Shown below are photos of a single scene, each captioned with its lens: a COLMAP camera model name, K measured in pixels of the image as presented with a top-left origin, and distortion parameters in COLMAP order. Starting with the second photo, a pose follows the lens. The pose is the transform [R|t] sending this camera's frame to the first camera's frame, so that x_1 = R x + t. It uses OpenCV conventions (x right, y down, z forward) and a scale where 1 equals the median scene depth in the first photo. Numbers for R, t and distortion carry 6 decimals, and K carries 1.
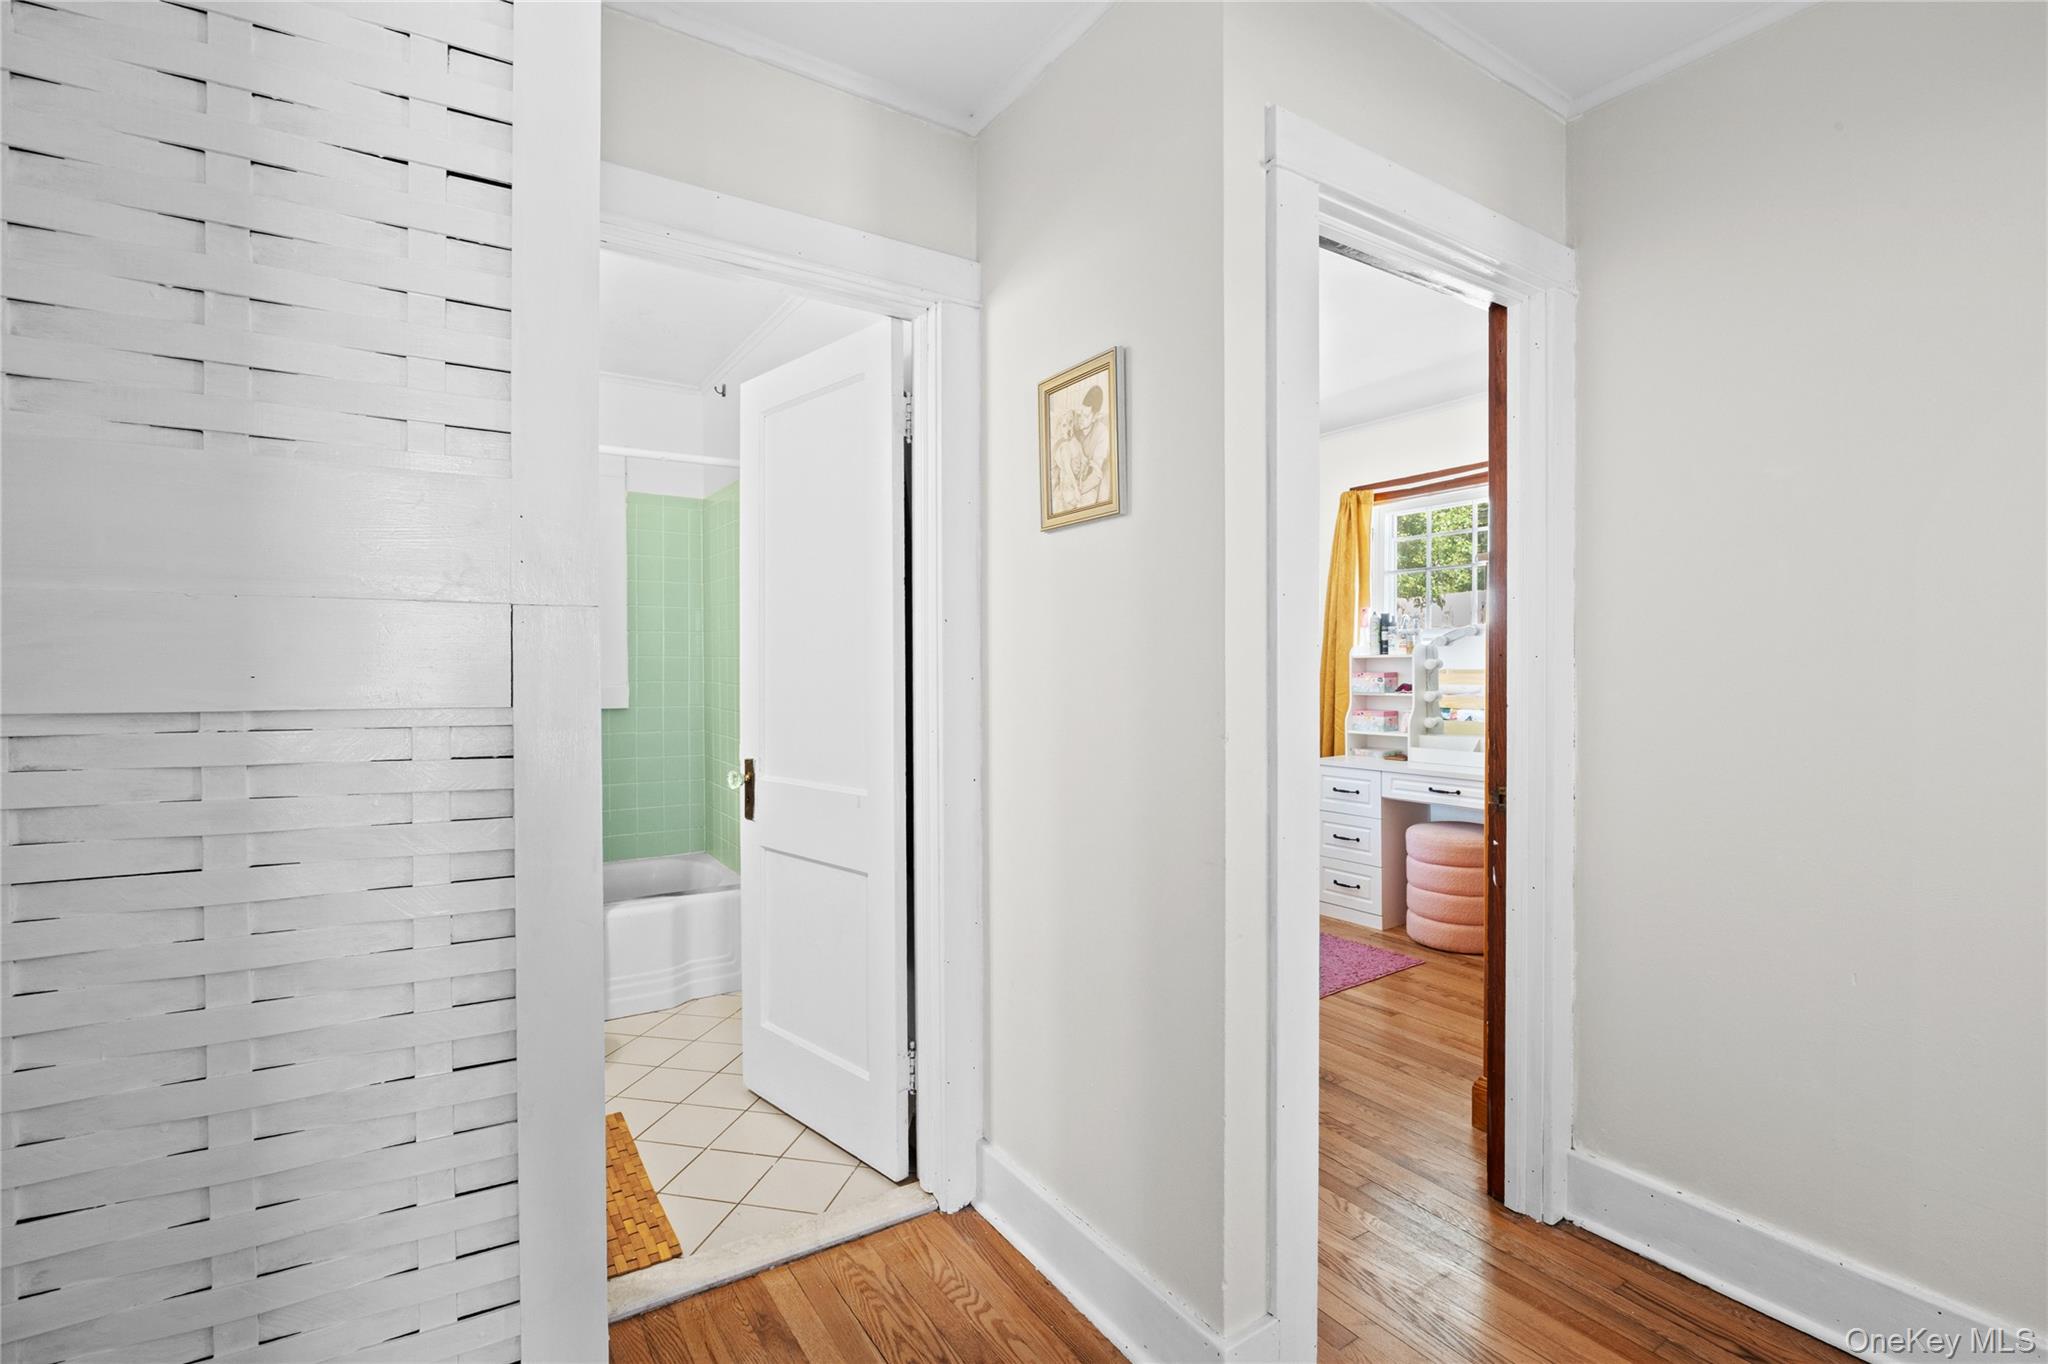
lens RADIAL K [[911.6, 0, 1024.0], [0, 911.6, 682.0], [0, 0, 1]] dist [-0.021633, 0.000053]
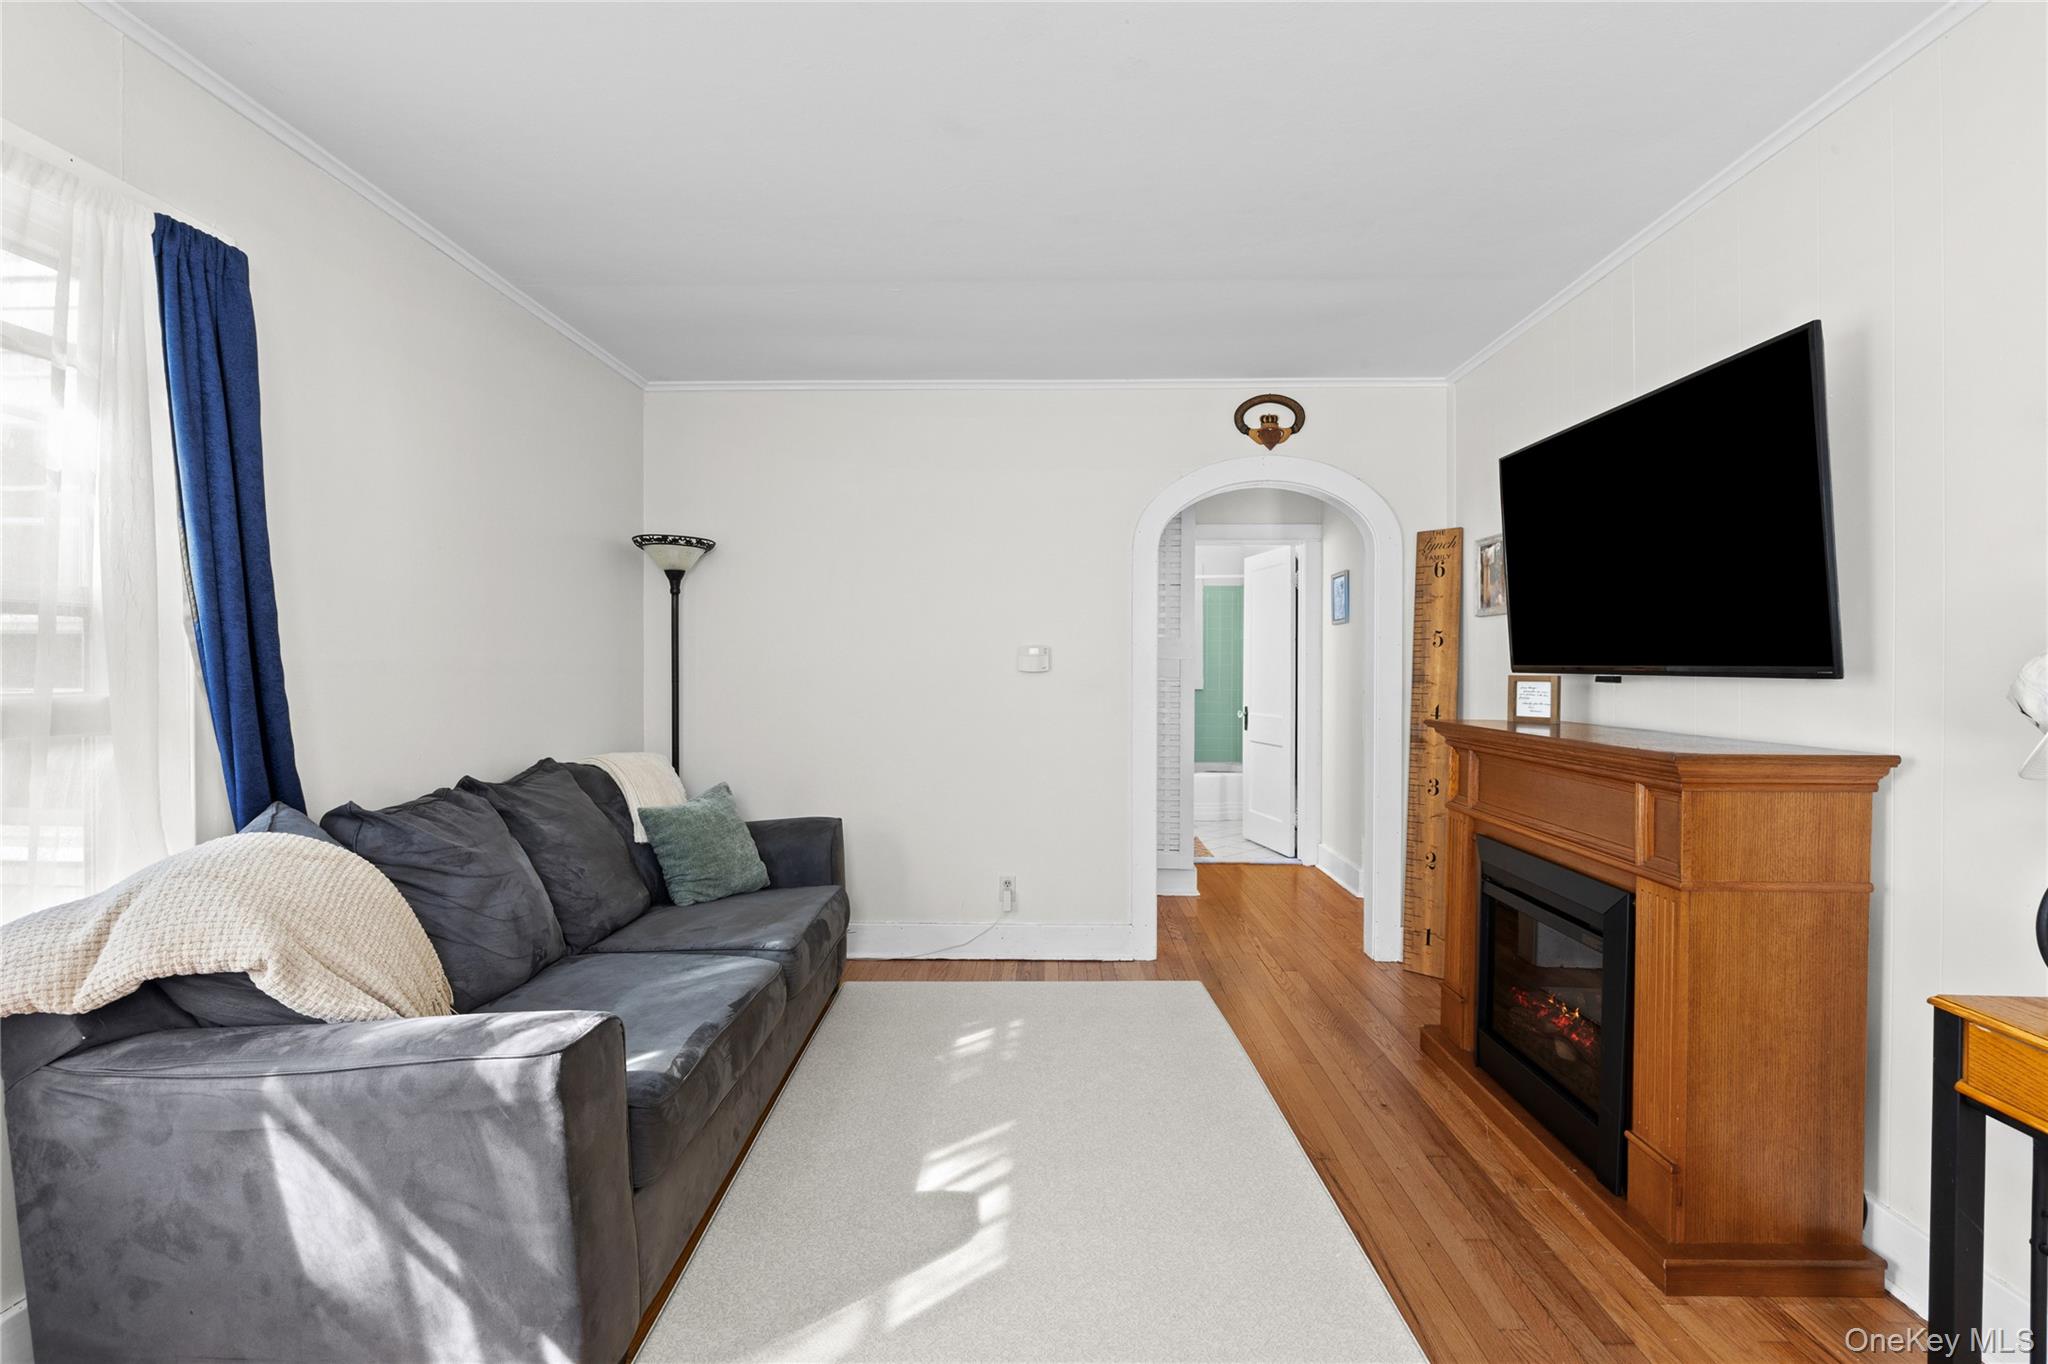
lens RADIAL K [[911.6, 0, 1024.0], [0, 911.6, 682.0], [0, 0, 1]] dist [-0.021633, 0.000053]
pose [[0.816637, 0.005362, -0.577126, 0.781241], [-0.004978, 0.999985, 0.002248, 0.015636], [0.577130, 0.001037, 0.816652, -1.706183]]
